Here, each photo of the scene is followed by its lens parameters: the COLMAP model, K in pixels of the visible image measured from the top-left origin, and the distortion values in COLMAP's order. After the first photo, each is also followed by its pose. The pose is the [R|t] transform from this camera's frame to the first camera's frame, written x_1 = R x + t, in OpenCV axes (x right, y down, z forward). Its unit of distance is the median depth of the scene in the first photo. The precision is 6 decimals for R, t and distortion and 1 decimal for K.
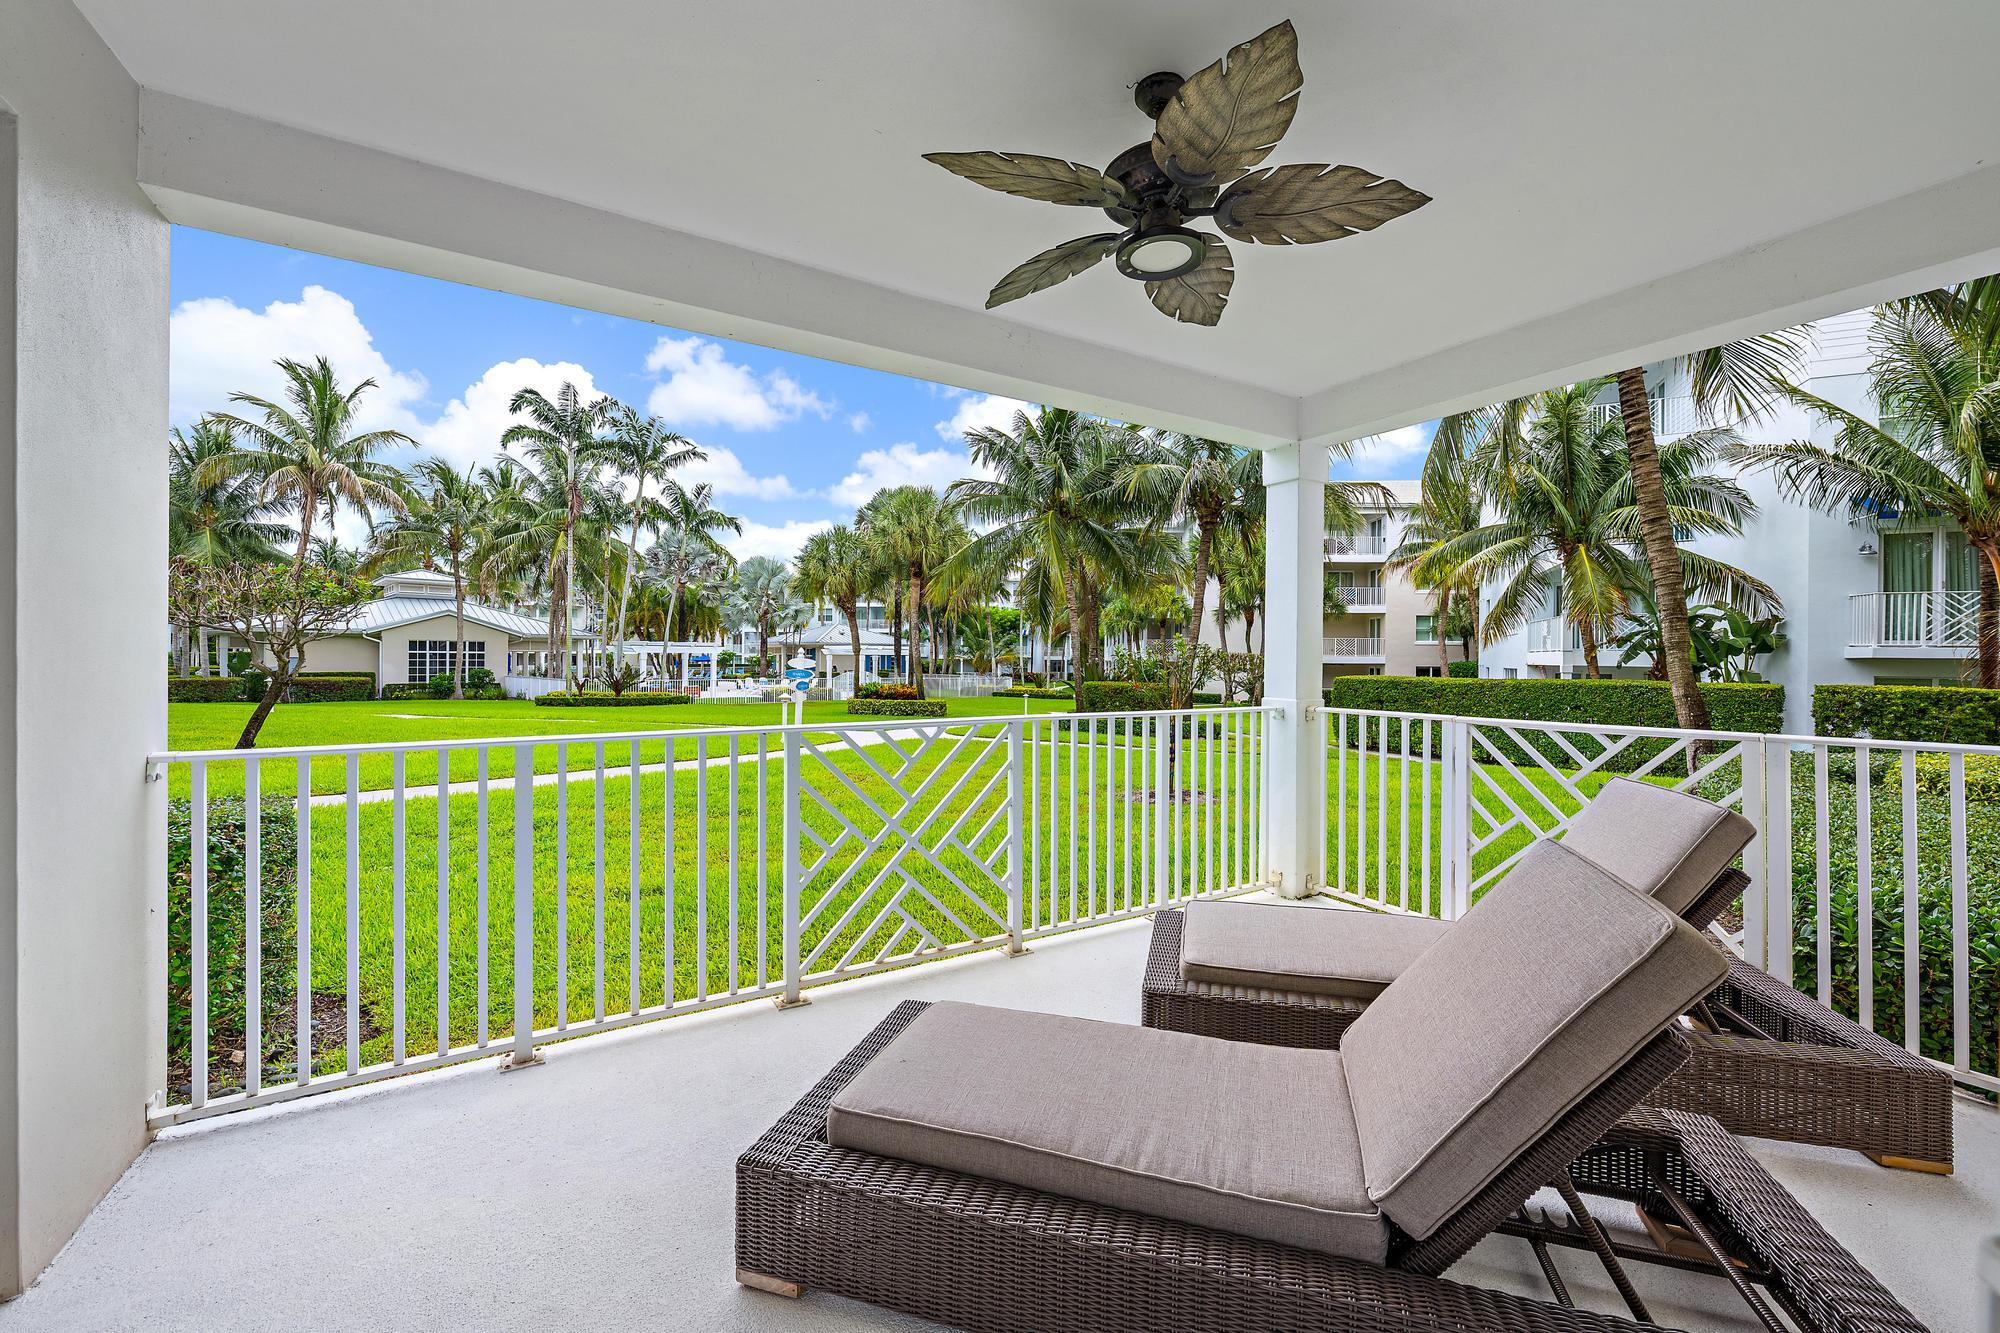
lens RADIAL K [[782.4, 0, 997.8], [0, 782.4, 652.8], [0, 0, 1]] dist [-0.001303, 0.000031]
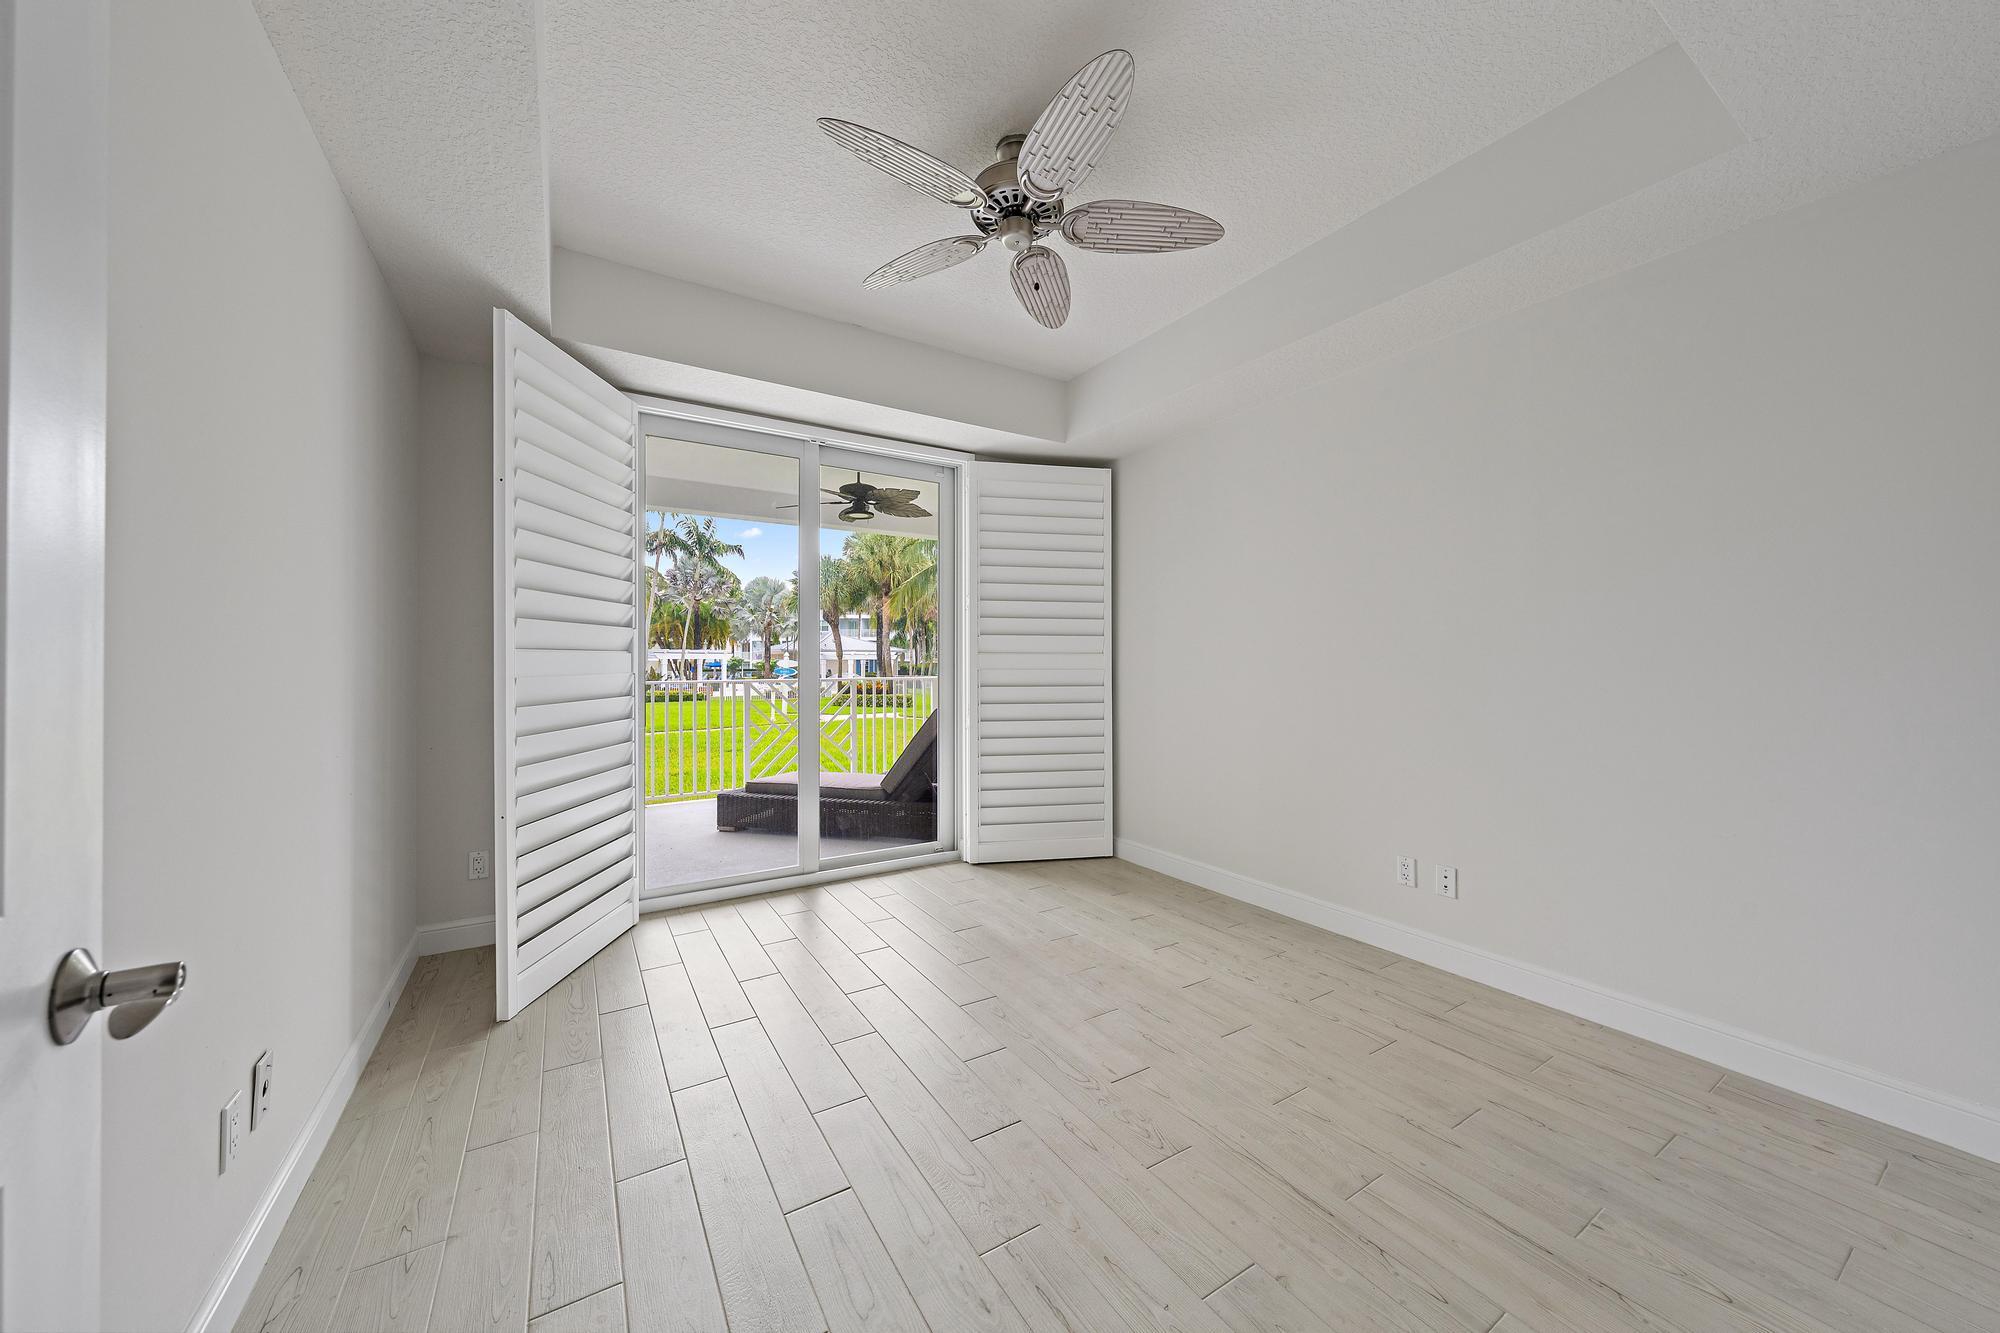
lens RADIAL K [[724.6, 0, 1012.2], [0, 724.6, 664.6], [0, 0, 1]] dist [0.001044, -0.000183]
pose [[0.999625, -0.007541, 0.026315, 0.043471], [0.007340, 0.999943, 0.007754, 0.003633], [-0.026372, -0.007558, 0.999624, -0.107868]]
